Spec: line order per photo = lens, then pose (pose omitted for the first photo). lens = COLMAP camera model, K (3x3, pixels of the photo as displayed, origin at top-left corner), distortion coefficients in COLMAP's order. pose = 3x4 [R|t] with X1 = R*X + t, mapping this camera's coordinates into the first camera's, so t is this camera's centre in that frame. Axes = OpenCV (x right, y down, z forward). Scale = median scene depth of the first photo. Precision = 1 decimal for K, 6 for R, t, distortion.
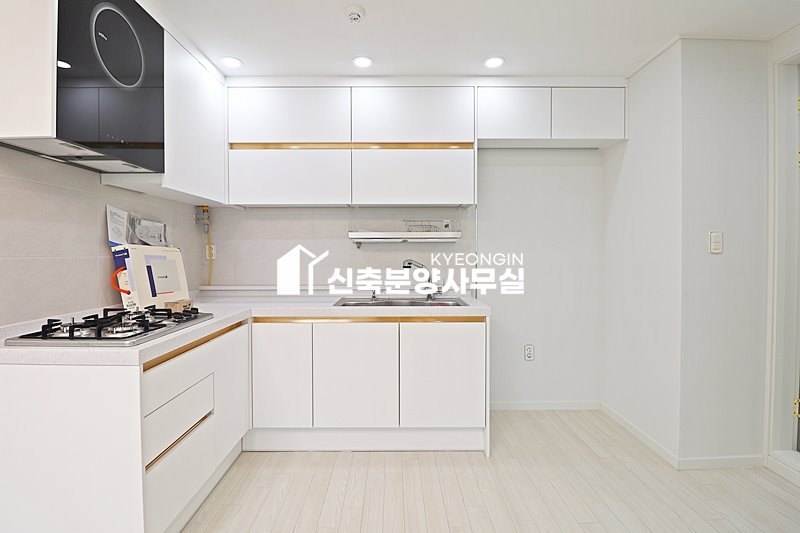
lens RADIAL K [[374.0, 0, 394.7], [0, 374.0, 262.0], [0, 0, 1]] dist [-0.005931, -0.007326]
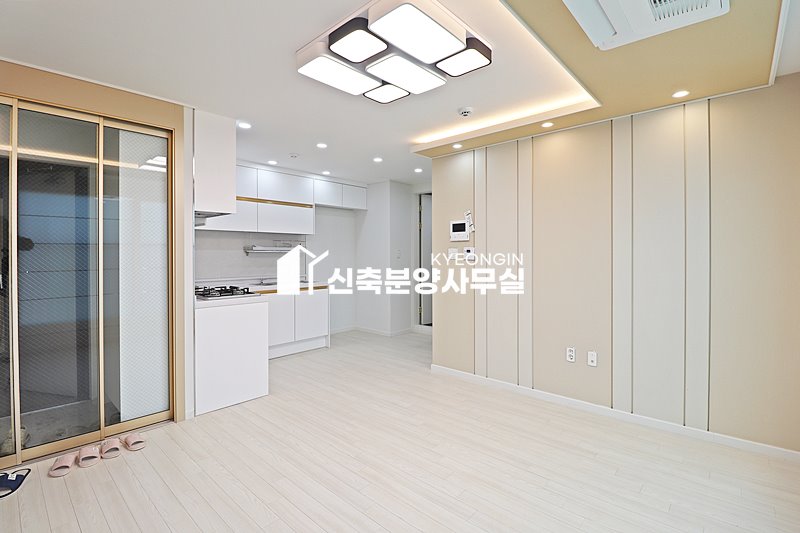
lens RADIAL K [[374.0, 0, 402.1], [0, 374.0, 262.8], [0, 0, 1]] dist [-0.005931, -0.007326]
pose [[0.668255, -0.014271, 0.743796, -1.054893], [0.016952, 0.999848, 0.003954, 0.002303], [-0.743740, 0.009967, 0.668395, -0.790905]]
